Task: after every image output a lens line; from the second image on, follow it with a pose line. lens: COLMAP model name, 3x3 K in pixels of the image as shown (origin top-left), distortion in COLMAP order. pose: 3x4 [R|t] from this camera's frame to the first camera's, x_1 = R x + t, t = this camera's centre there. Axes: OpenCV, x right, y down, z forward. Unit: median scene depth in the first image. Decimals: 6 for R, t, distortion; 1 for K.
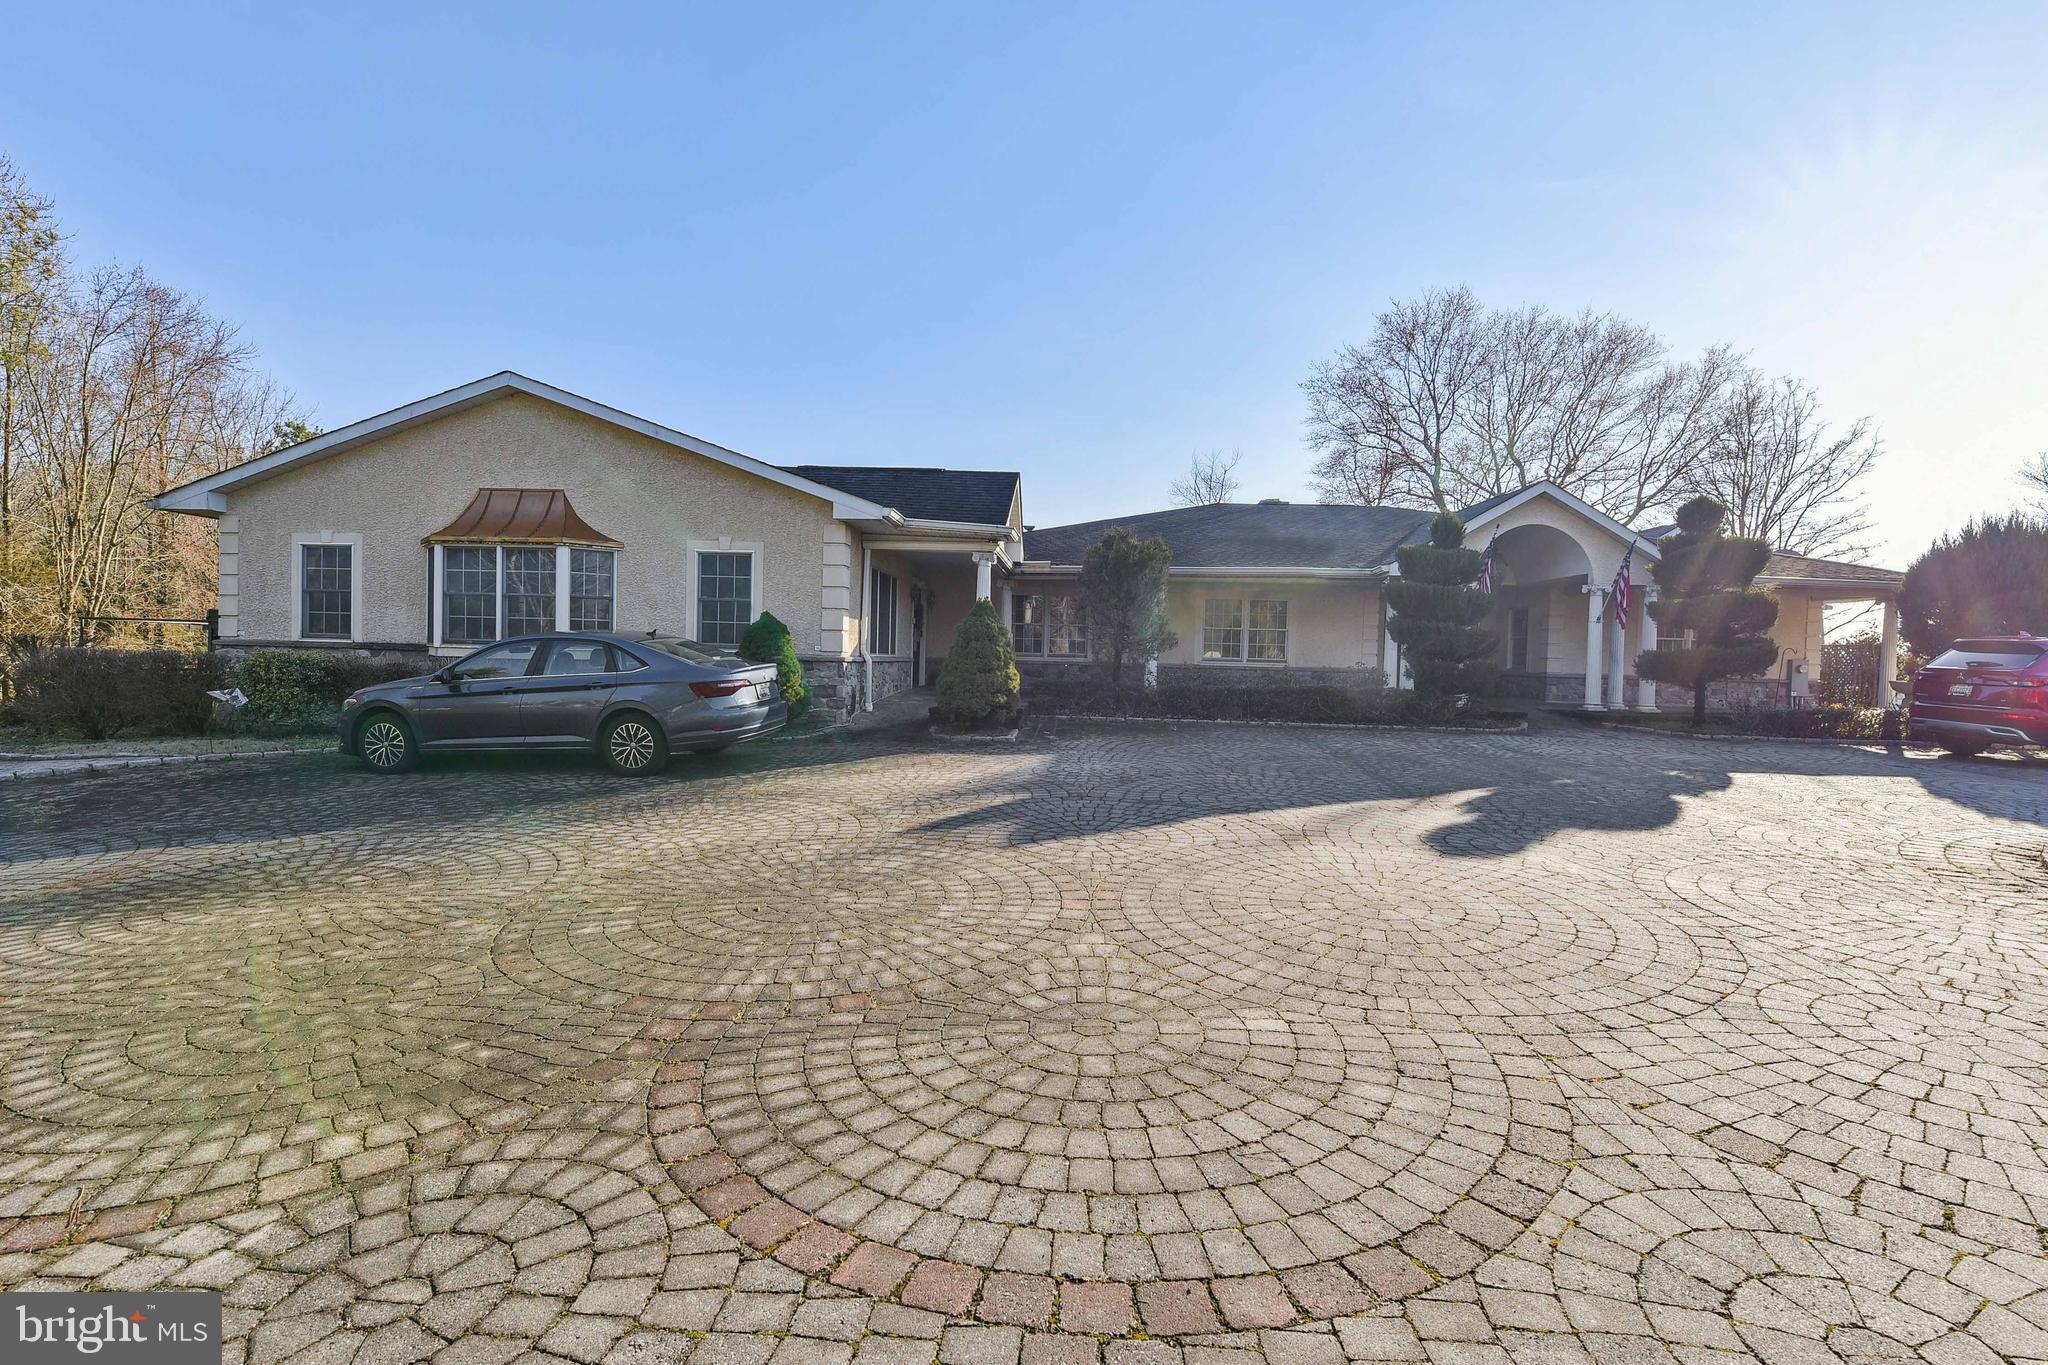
lens RADIAL K [[925.8, 0, 1025.1], [0, 925.8, 682.9], [0, 0, 1]] dist [-0.011587, -0.001295]
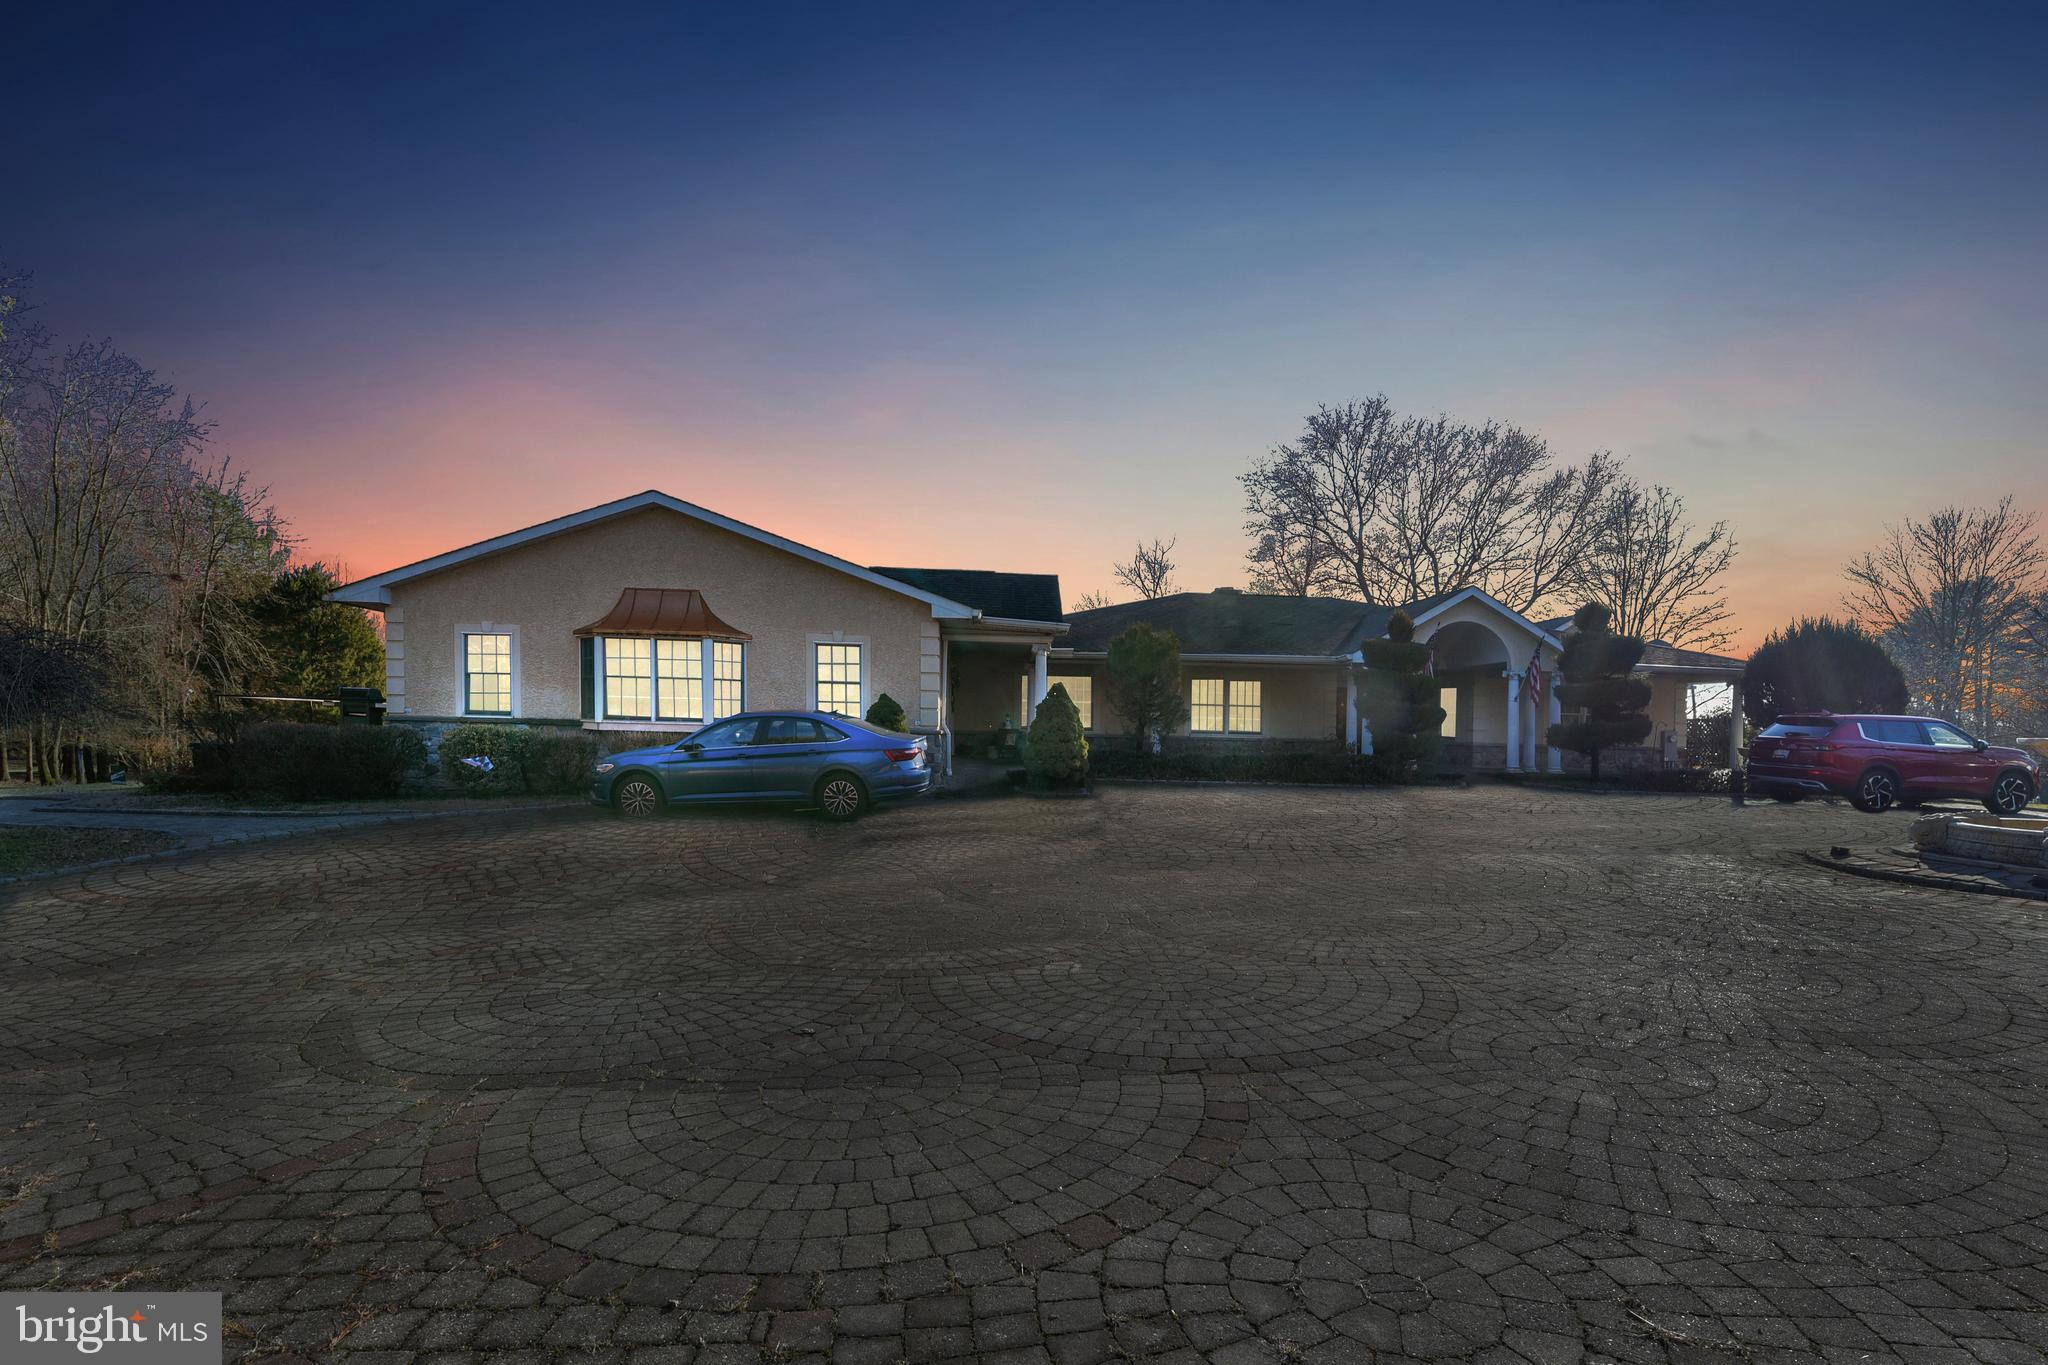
lens RADIAL K [[925.8, 0, 1036.3], [0, 925.8, 731.1], [0, 0, 1]] dist [-0.011587, -0.001295]
pose [[0.995616, -0.001380, 0.093523, -0.130565], [0.003809, 0.999660, -0.025800, 0.003767], [-0.093455, 0.026043, 0.995283, -0.166324]]
